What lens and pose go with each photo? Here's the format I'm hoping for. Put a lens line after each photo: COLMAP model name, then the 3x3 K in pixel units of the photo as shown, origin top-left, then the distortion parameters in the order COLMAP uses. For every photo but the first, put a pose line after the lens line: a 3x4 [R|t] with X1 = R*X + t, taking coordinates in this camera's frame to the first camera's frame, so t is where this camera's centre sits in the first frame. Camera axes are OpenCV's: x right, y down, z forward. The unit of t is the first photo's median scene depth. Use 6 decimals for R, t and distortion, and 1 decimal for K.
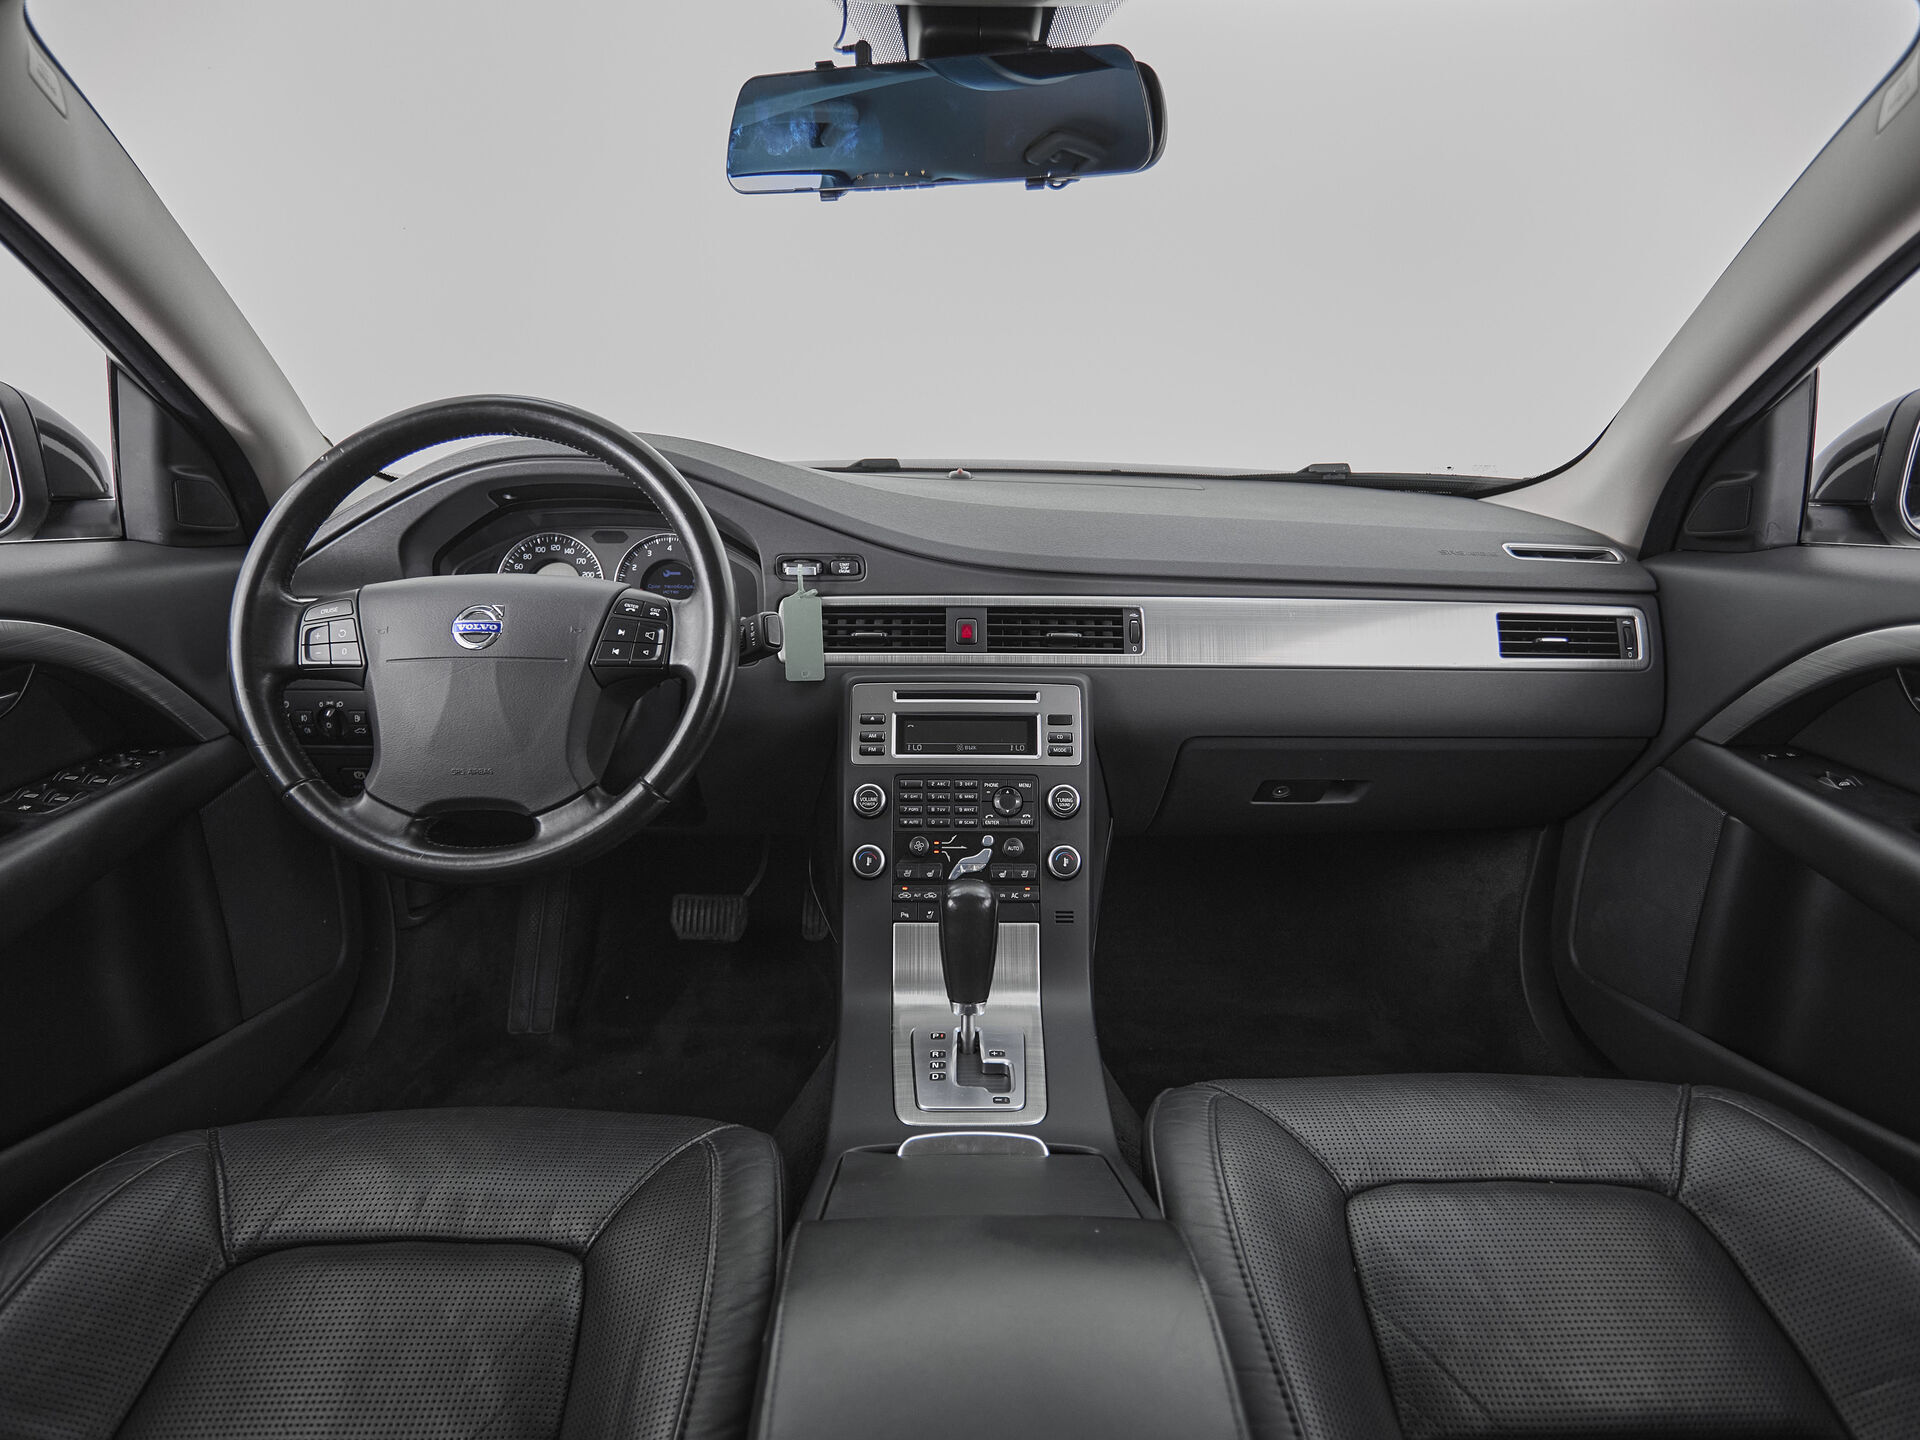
lens RADIAL K [[1037.3, 0, 941.2], [0, 1037.3, 747.3], [0, 0, 1]] dist [-0.003068, -0.004166]
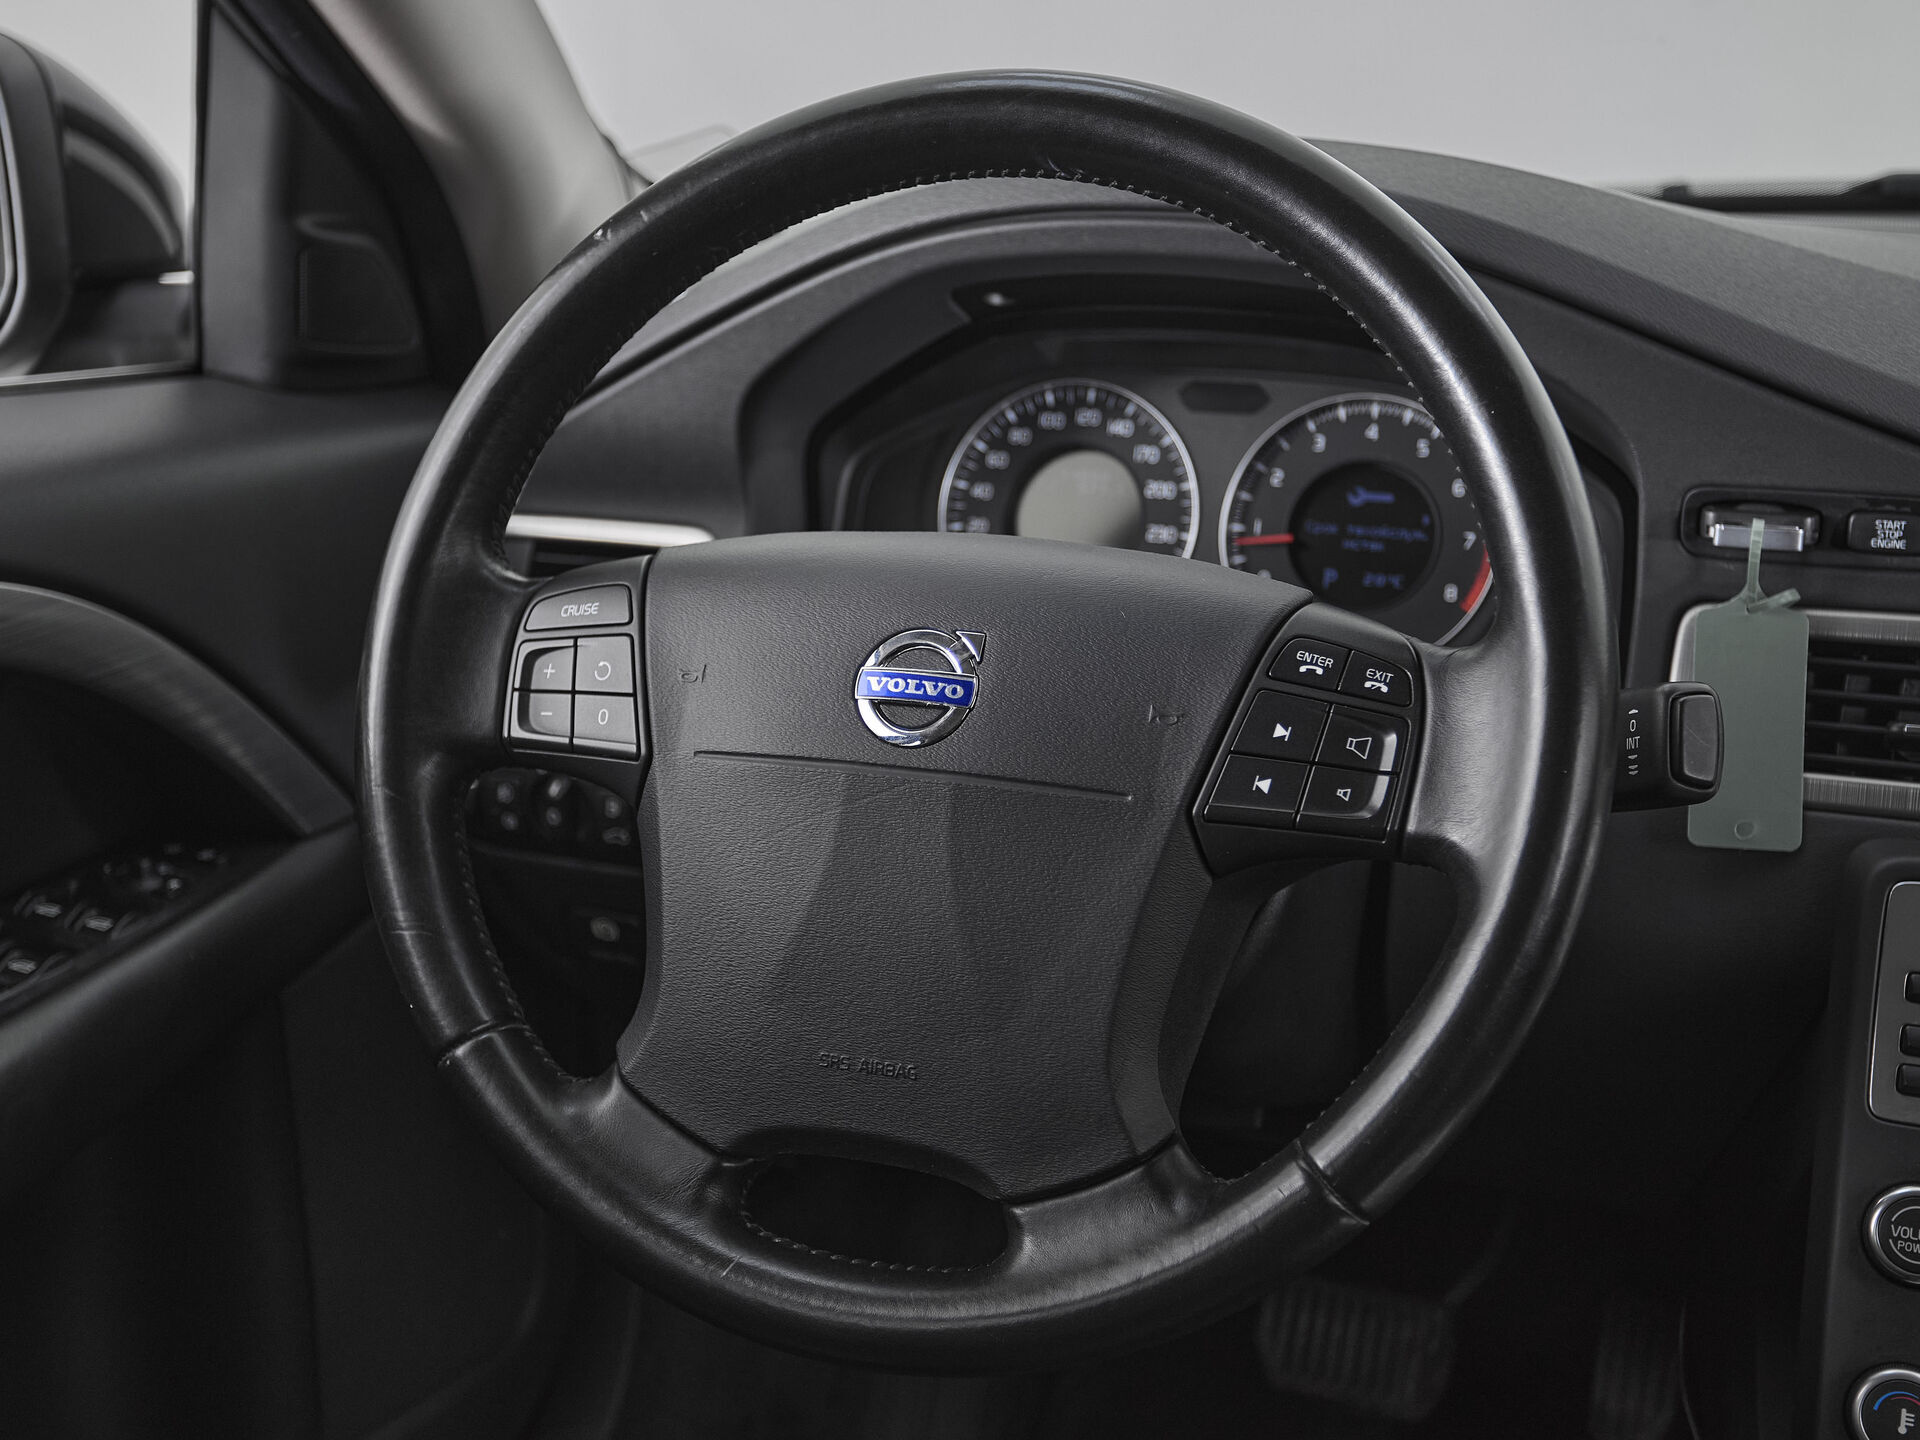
lens RADIAL K [[2345.2, 0, 918.2], [0, 2345.2, 731.9], [0, 0, 1]] dist [0.011868, 0.000000]
pose [[0.925394, 0.093602, -0.367266, -0.102811], [-0.095237, 0.995360, 0.013710, -0.090186], [0.366845, 0.022290, 0.930015, 0.158332]]
